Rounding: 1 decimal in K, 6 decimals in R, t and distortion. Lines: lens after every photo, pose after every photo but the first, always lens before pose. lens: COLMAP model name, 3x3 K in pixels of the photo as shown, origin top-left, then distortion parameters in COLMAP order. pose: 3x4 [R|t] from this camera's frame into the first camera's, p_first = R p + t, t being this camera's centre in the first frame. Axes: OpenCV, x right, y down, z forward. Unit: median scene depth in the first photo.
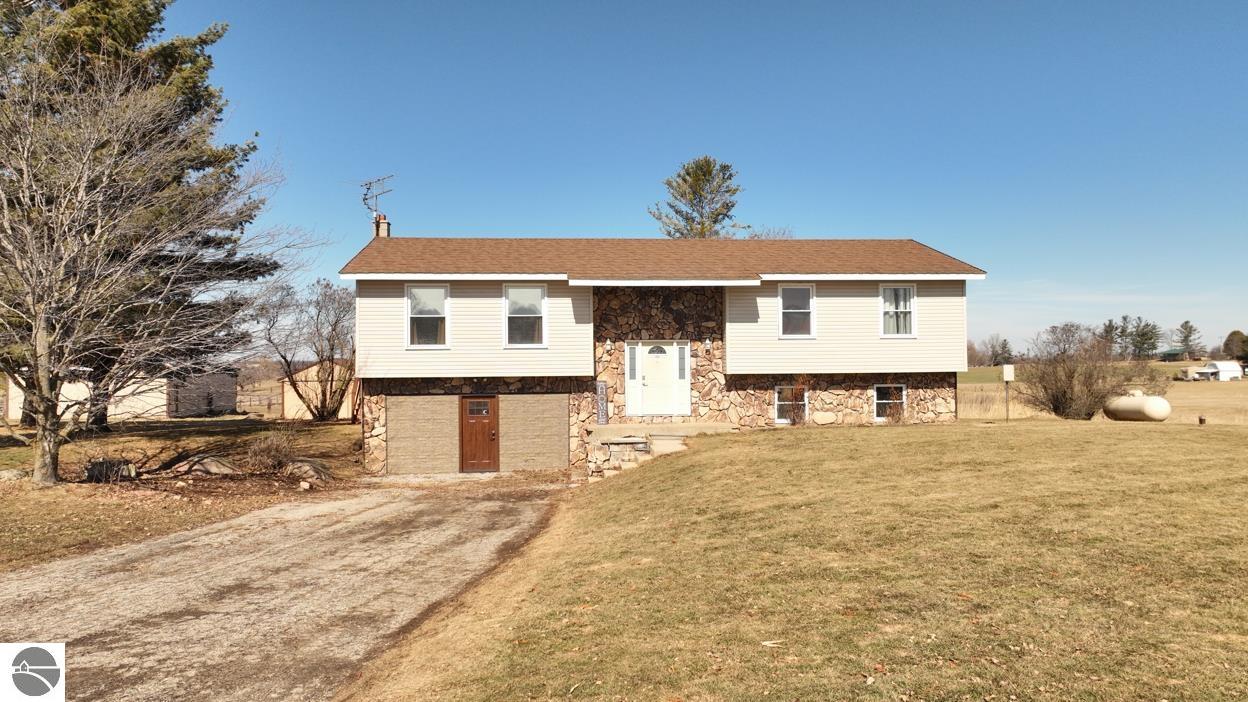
lens RADIAL K [[879.1, 0, 624.0], [0, 879.1, 351.0], [0, 0, 1]] dist [0.008086, 0.009047]
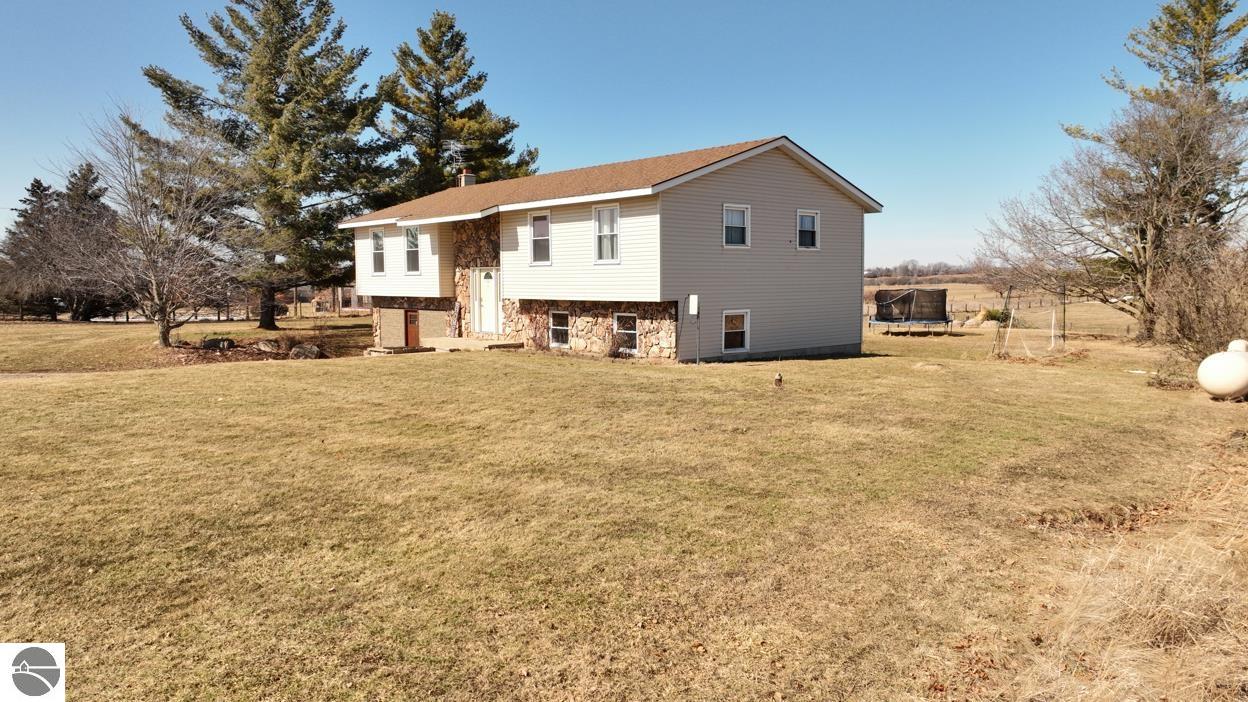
lens RADIAL K [[879.1, 0, 624.0], [0, 879.1, 351.0], [0, 0, 1]] dist [0.008086, 0.009047]
pose [[0.582098, 0.069955, -0.810104, 1.094345], [-0.000259, 0.996308, 0.085847, -0.002309], [0.813119, -0.049762, 0.579967, 0.472163]]
